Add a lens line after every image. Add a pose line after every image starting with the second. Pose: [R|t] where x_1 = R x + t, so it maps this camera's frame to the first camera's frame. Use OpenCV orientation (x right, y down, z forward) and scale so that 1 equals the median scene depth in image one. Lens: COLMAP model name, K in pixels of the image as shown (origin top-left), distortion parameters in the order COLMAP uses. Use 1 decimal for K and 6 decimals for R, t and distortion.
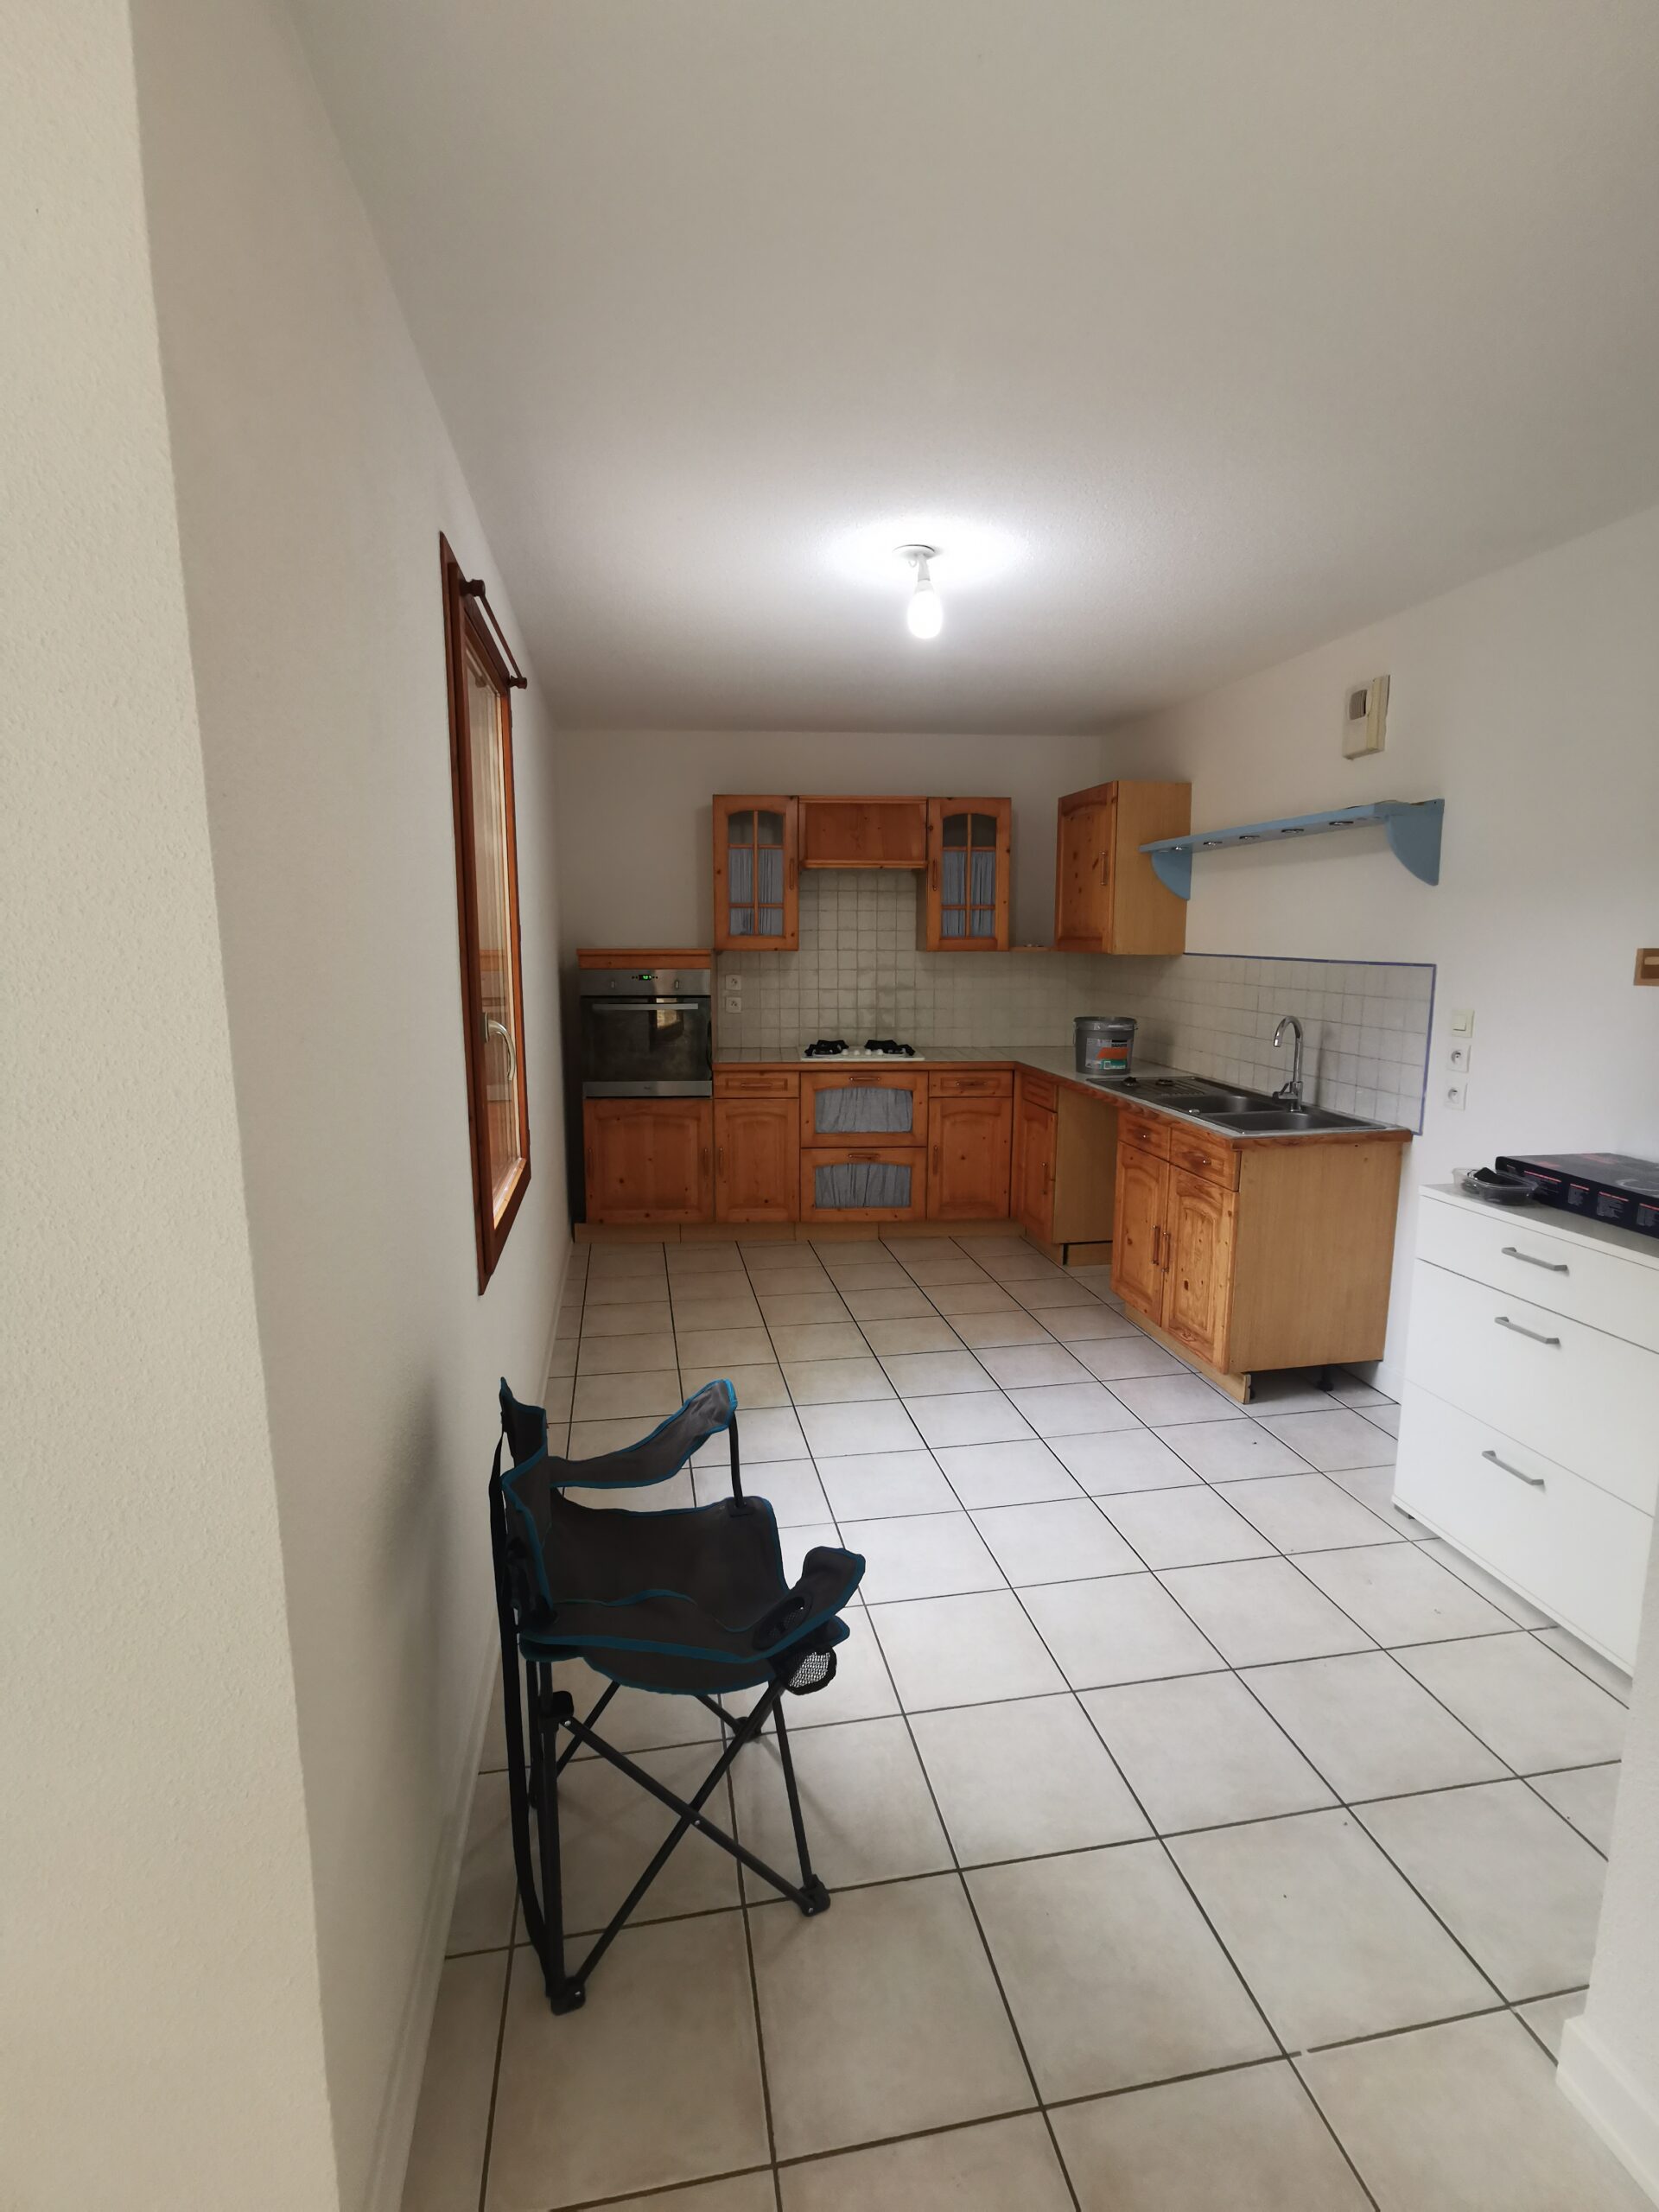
lens RADIAL K [[1054.6, 0, 828.5], [0, 1054.6, 1110.0], [0, 0, 1]] dist [-0.008789, 0.012107]
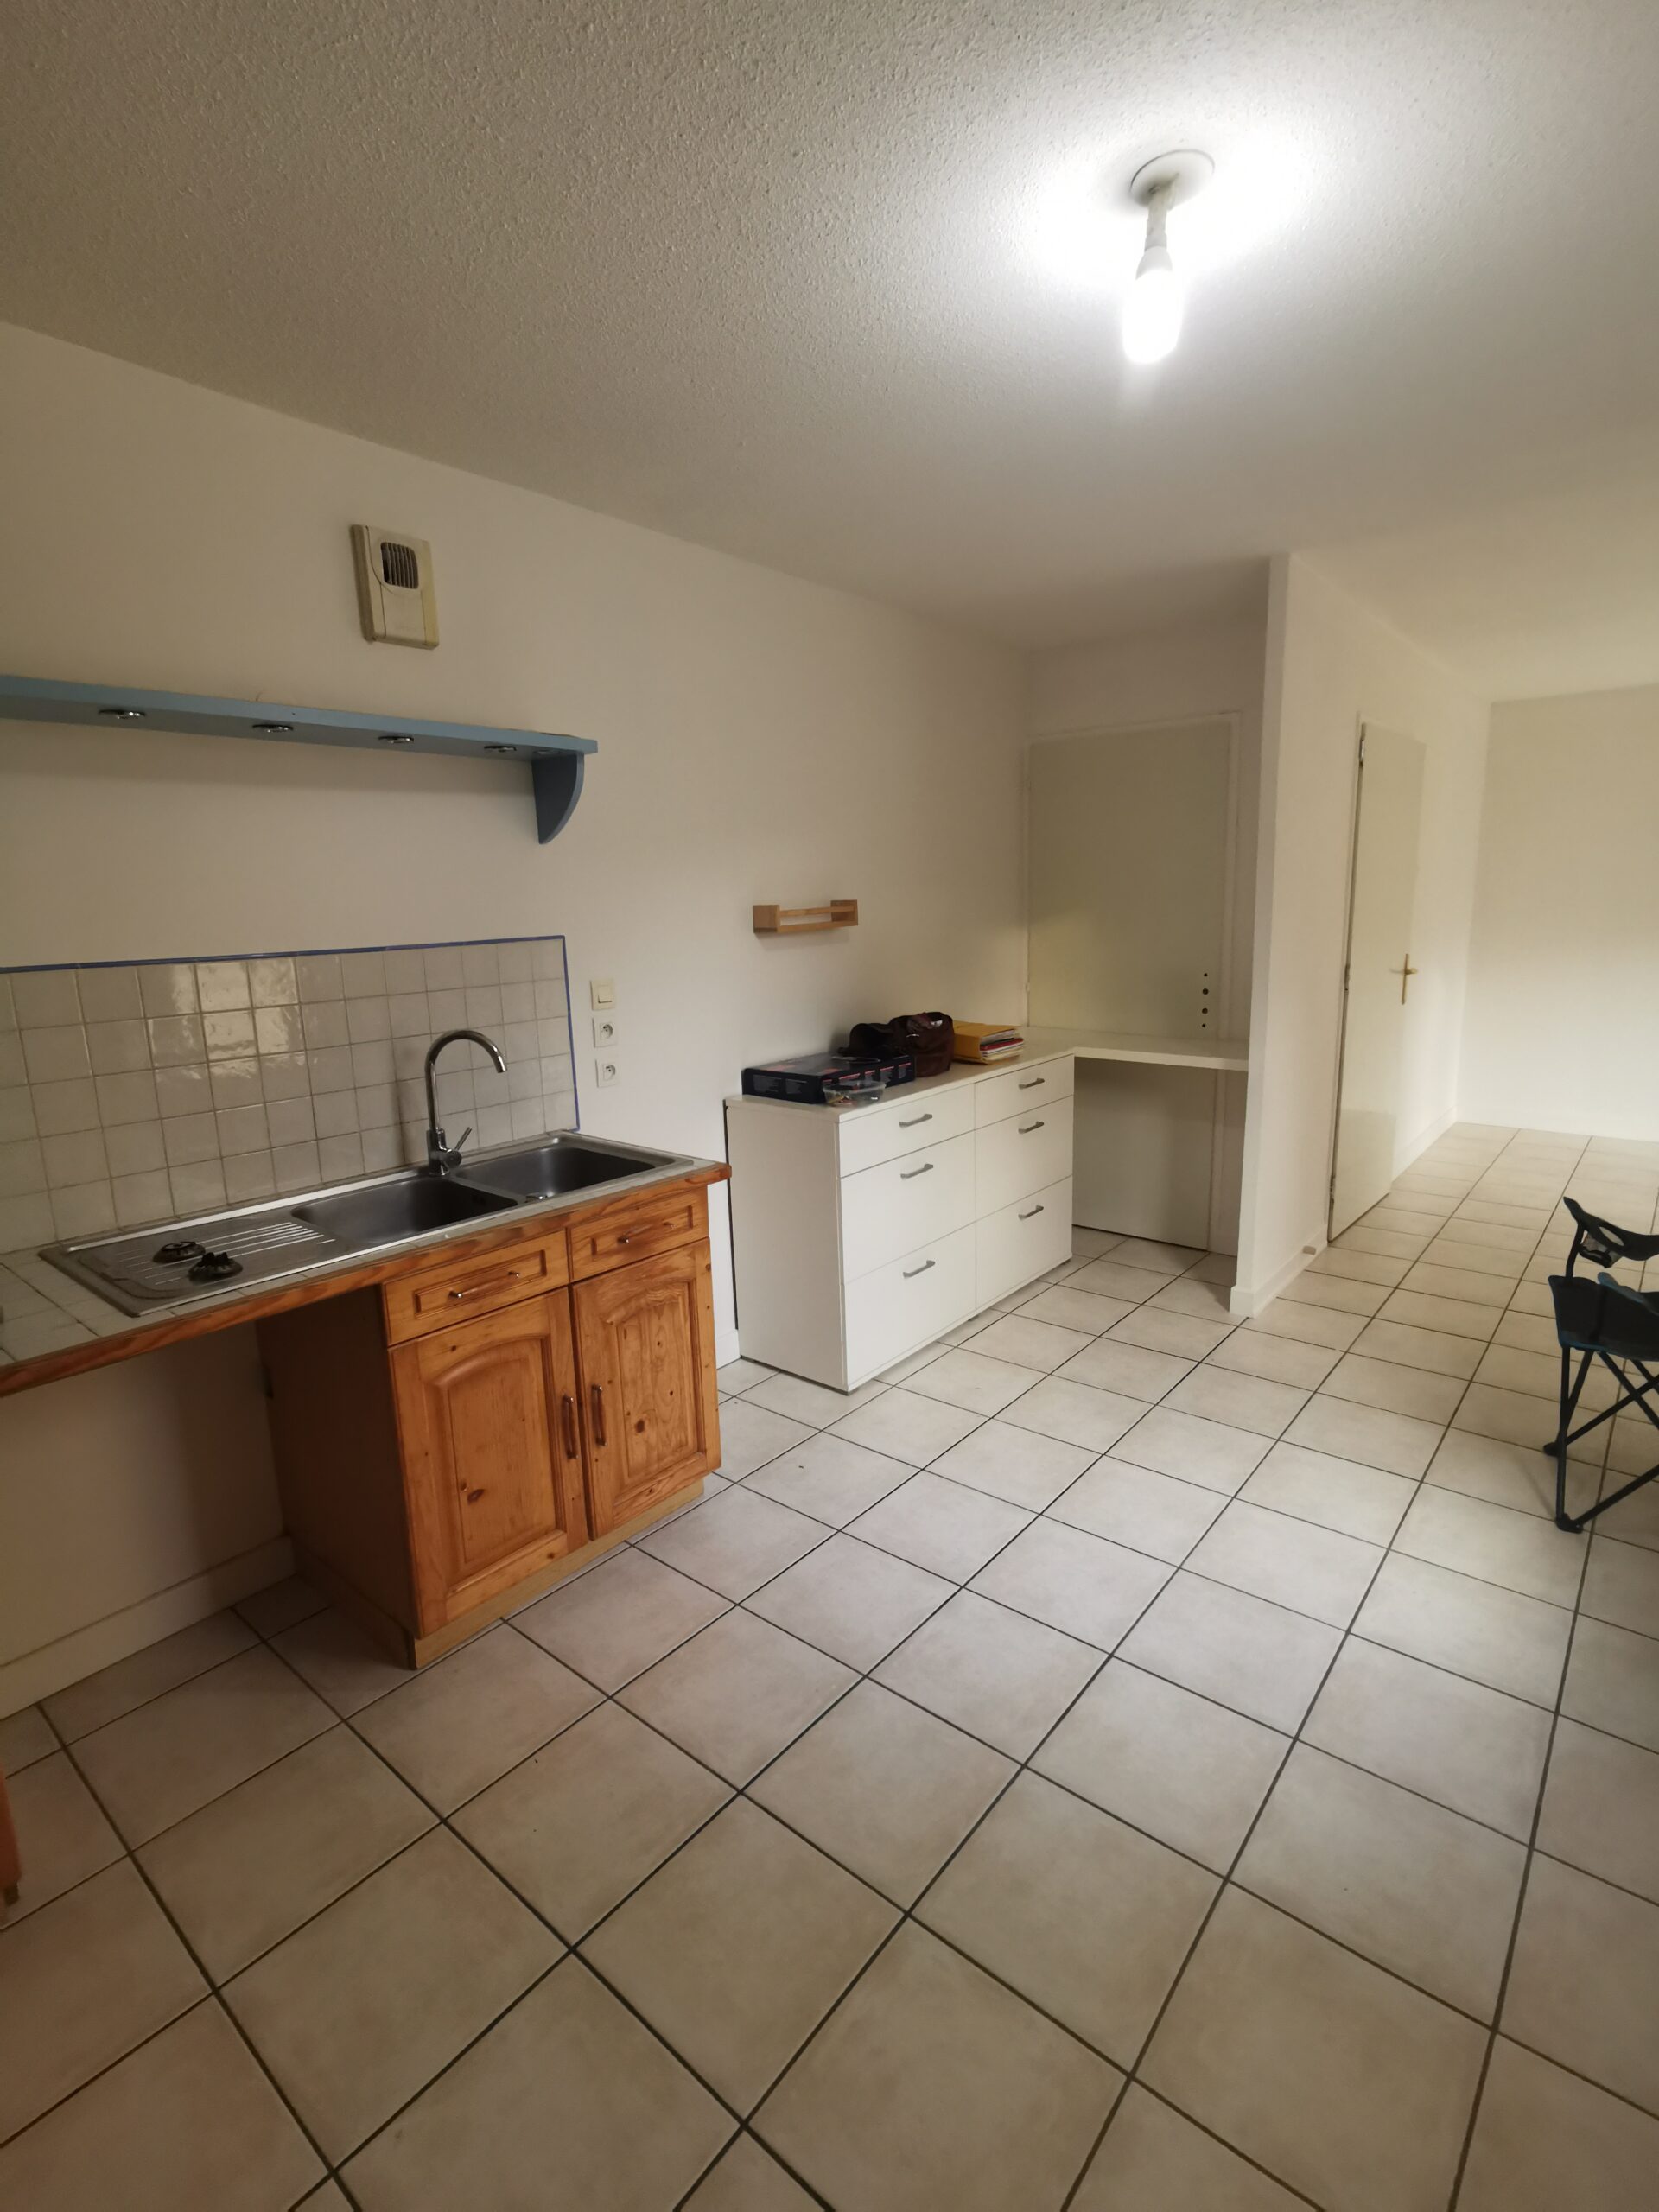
lens RADIAL K [[1054.6, 0, 828.5], [0, 1054.6, 1110.0], [0, 0, 1]] dist [-0.008789, 0.012107]
pose [[-0.626501, -0.142539, 0.766276, -0.226949], [0.157553, 0.939680, 0.303609, -0.212899], [-0.763331, 0.310940, -0.566253, 1.253766]]
